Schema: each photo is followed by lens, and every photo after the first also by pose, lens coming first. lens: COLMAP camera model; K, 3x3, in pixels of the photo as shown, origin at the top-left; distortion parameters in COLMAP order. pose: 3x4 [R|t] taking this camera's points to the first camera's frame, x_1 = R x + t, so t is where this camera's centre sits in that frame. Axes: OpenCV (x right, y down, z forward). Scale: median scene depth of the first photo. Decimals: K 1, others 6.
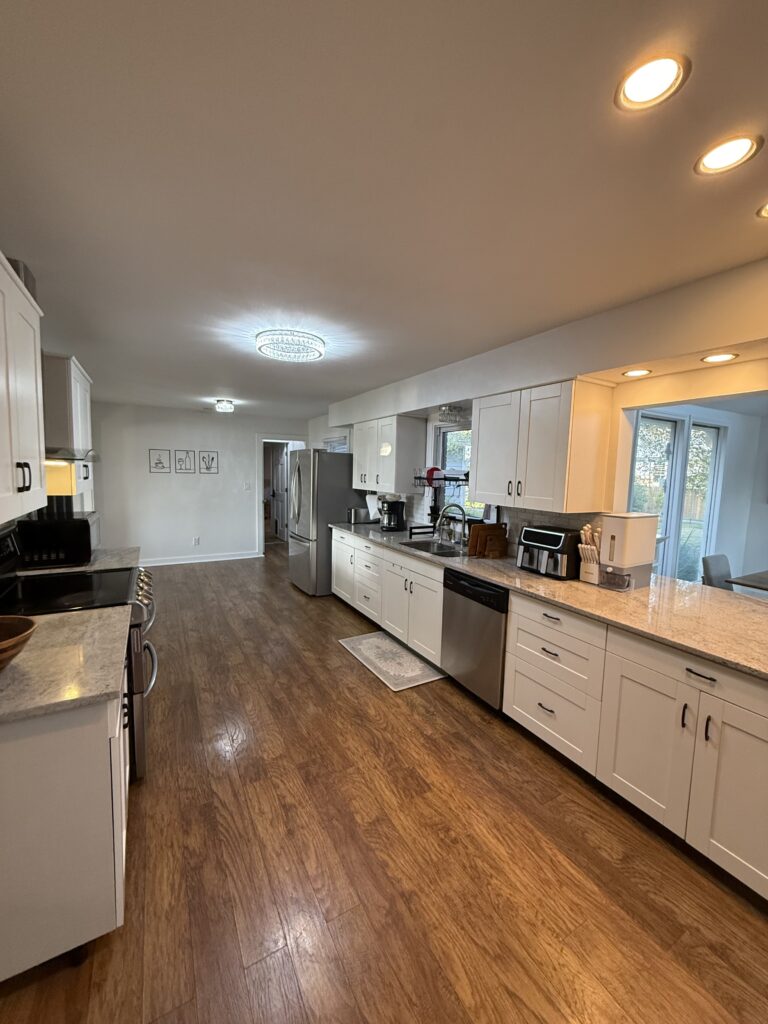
lens RADIAL K [[407.7, 0, 385.2], [0, 407.7, 510.8], [0, 0, 1]] dist [-0.001947, 0.000504]
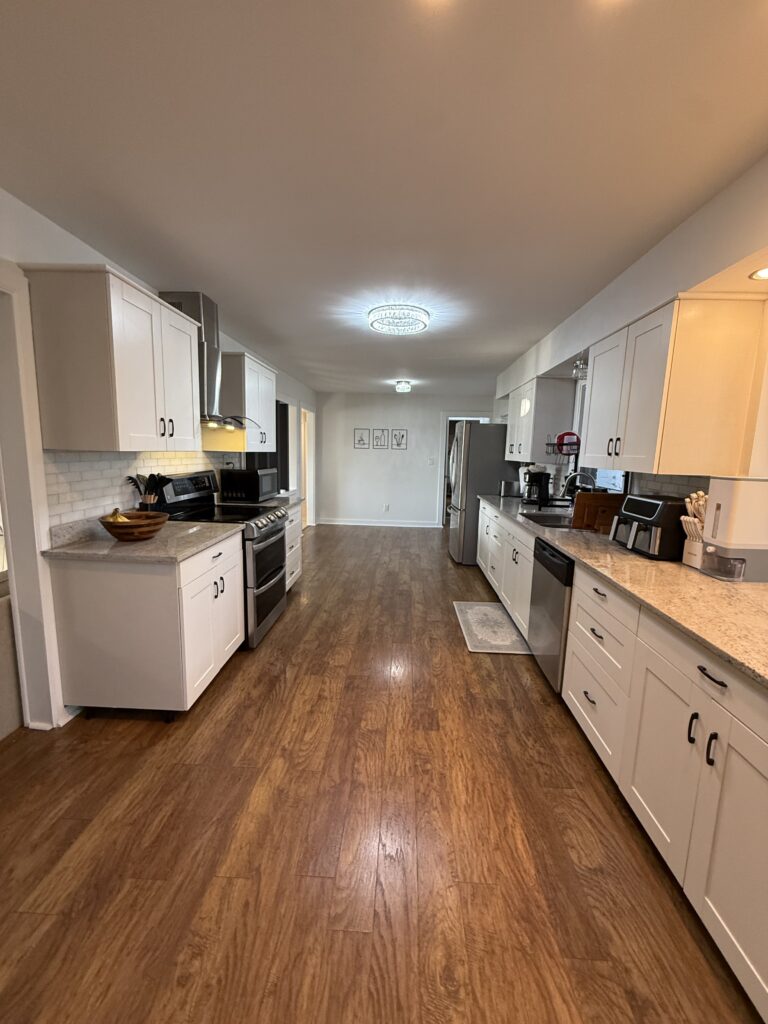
lens RADIAL K [[407.7, 0, 386.0], [0, 407.7, 510.6], [0, 0, 1]] dist [-0.001947, 0.000504]
pose [[0.843964, 0.075112, -0.531114, 0.386036], [-0.057125, 0.997102, 0.050239, 0.060971], [0.533349, -0.012060, 0.845809, 0.042747]]
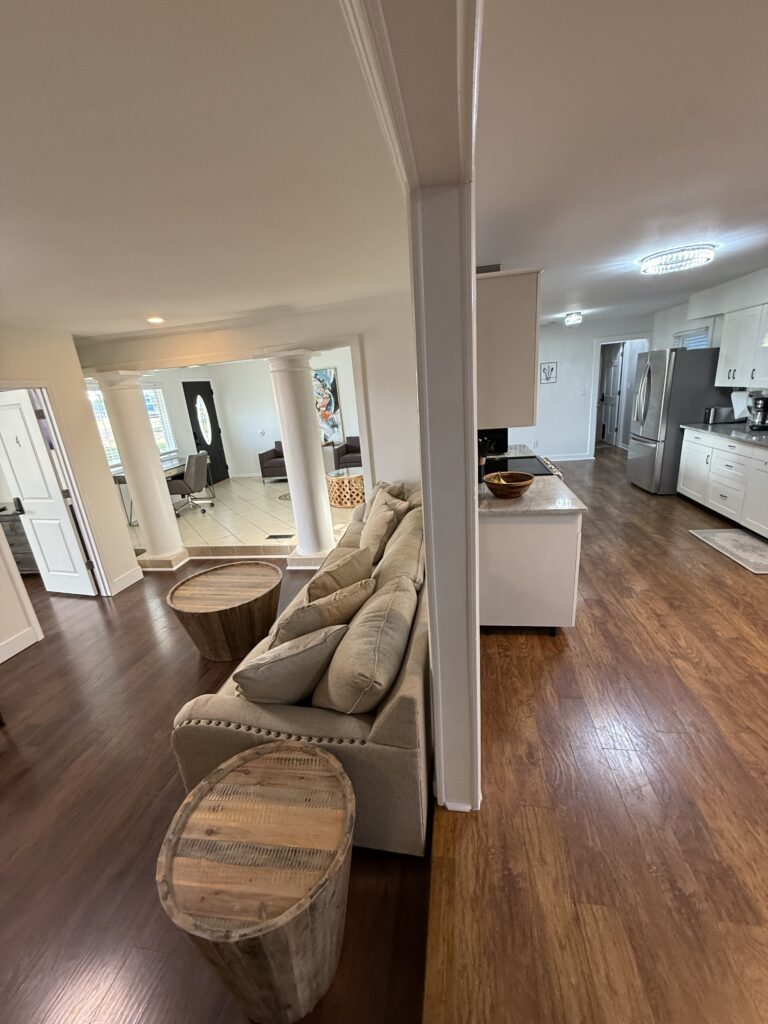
lens RADIAL K [[407.7, 0, 386.1], [0, 407.7, 509.1], [0, 0, 1]] dist [-0.001947, 0.000504]
pose [[0.767984, 0.101855, -0.632317, -0.071506], [0.038938, 0.978022, 0.204834, 0.002385], [0.639284, -0.181931, 0.747140, -0.486007]]
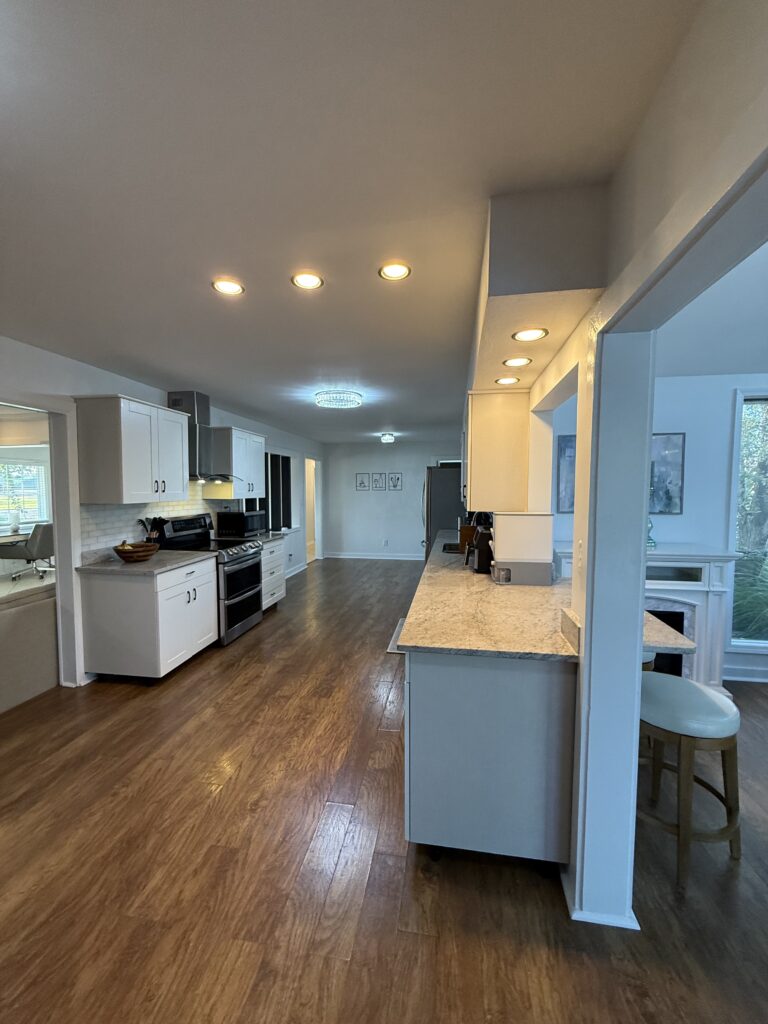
lens RADIAL K [[407.7, 0, 387.0], [0, 407.7, 510.6], [0, 0, 1]] dist [-0.001947, 0.000504]
pose [[0.777349, 0.009220, -0.629003, 0.890051], [-0.041018, 0.998508, -0.036055, 0.049137], [0.627732, 0.053827, 0.776567, -0.020852]]
